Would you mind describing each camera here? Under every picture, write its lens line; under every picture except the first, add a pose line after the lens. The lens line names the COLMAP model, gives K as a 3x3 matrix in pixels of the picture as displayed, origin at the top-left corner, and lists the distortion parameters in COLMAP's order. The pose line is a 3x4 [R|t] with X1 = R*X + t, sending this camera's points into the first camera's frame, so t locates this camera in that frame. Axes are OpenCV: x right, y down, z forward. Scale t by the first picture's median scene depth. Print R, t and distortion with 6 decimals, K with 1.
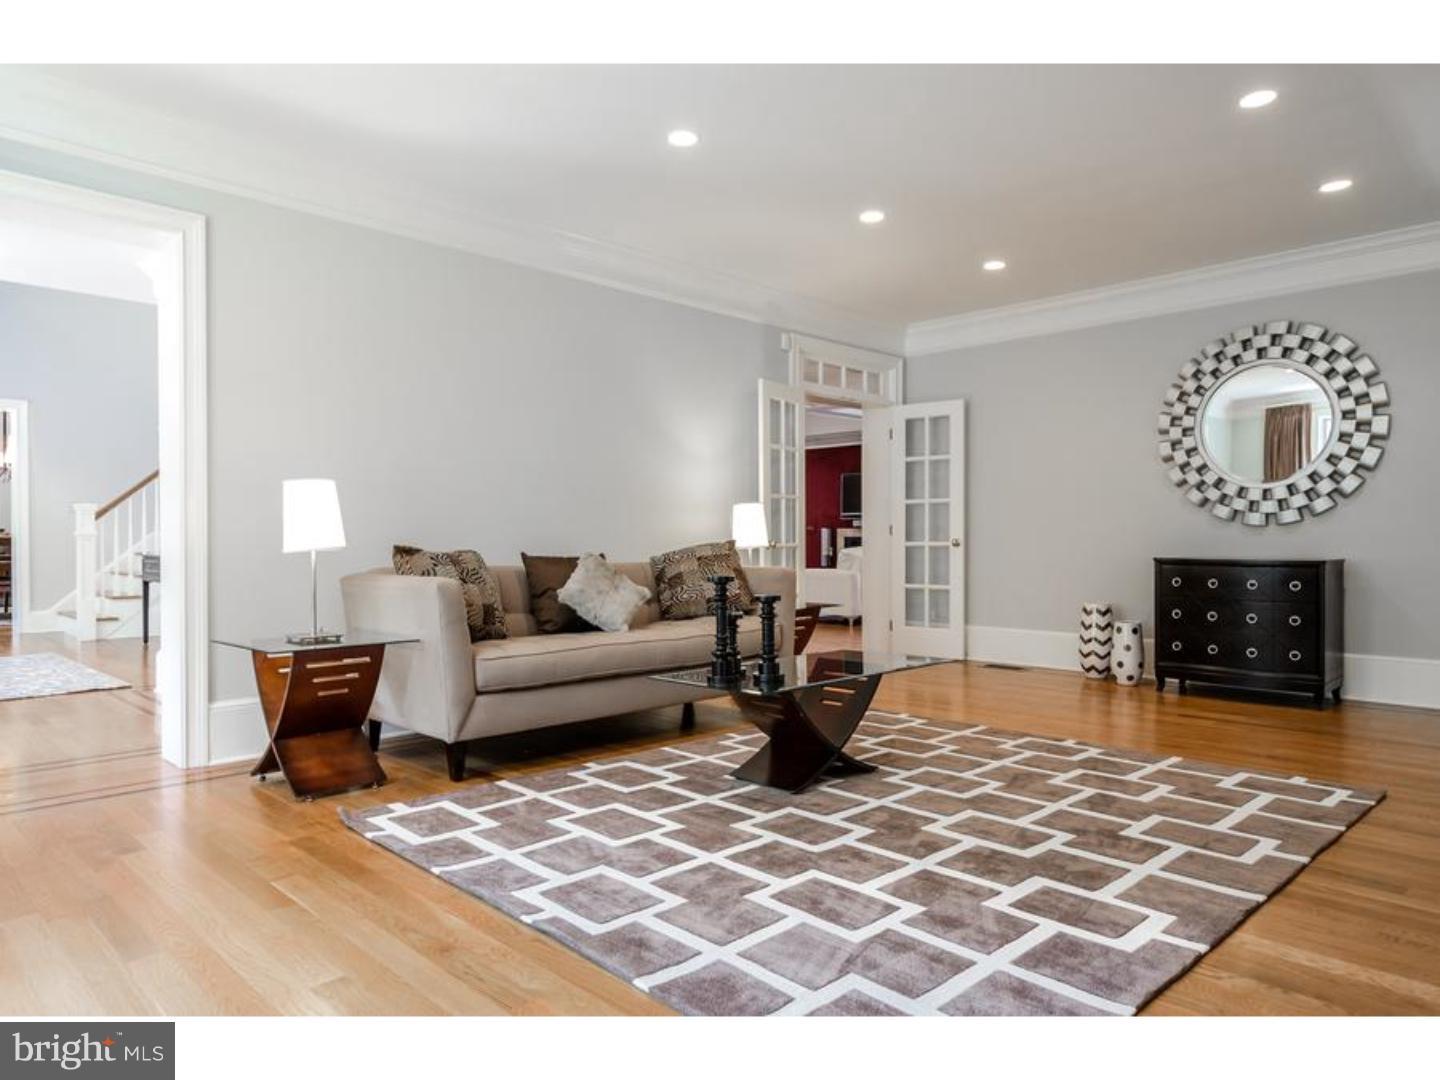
lens RADIAL K [[924.8, 0, 696.8], [0, 924.8, 542.1], [0, 0, 1]] dist [0.022703, -0.008819]
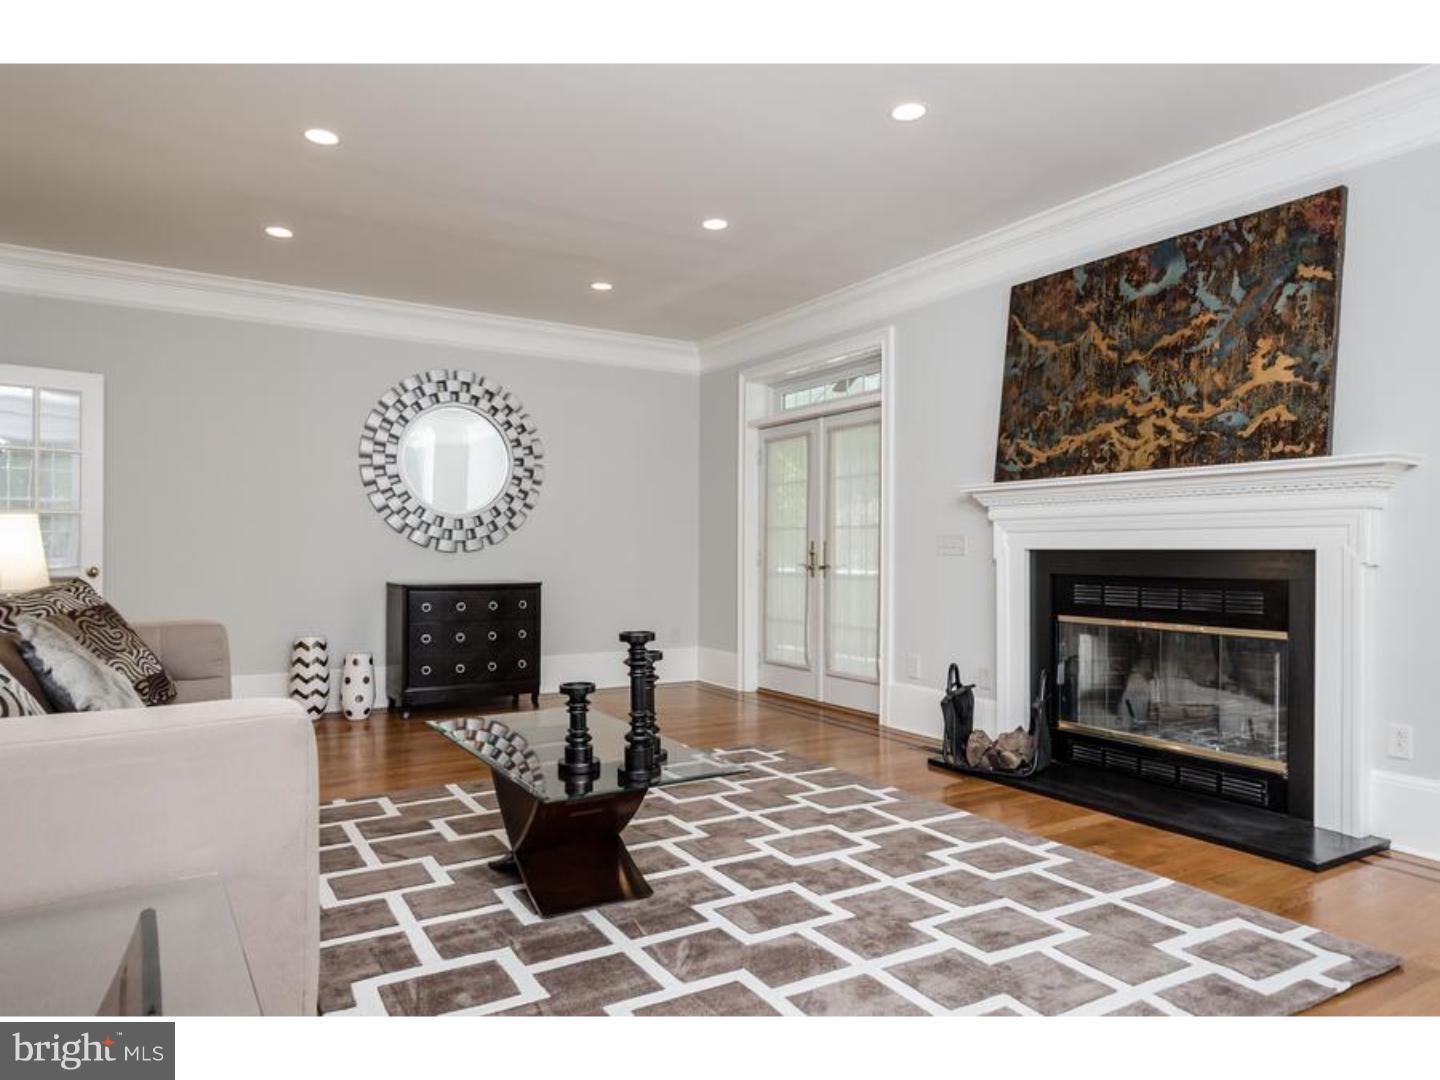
lens RADIAL K [[924.8, 0, 717.1], [0, 924.8, 544.7], [0, 0, 1]] dist [0.022703, -0.008819]
pose [[0.220472, 0.004519, 0.975383, -0.682299], [0.005699, 0.999966, -0.005921, -0.030300], [-0.975377, 0.006864, 0.220439, 0.770559]]
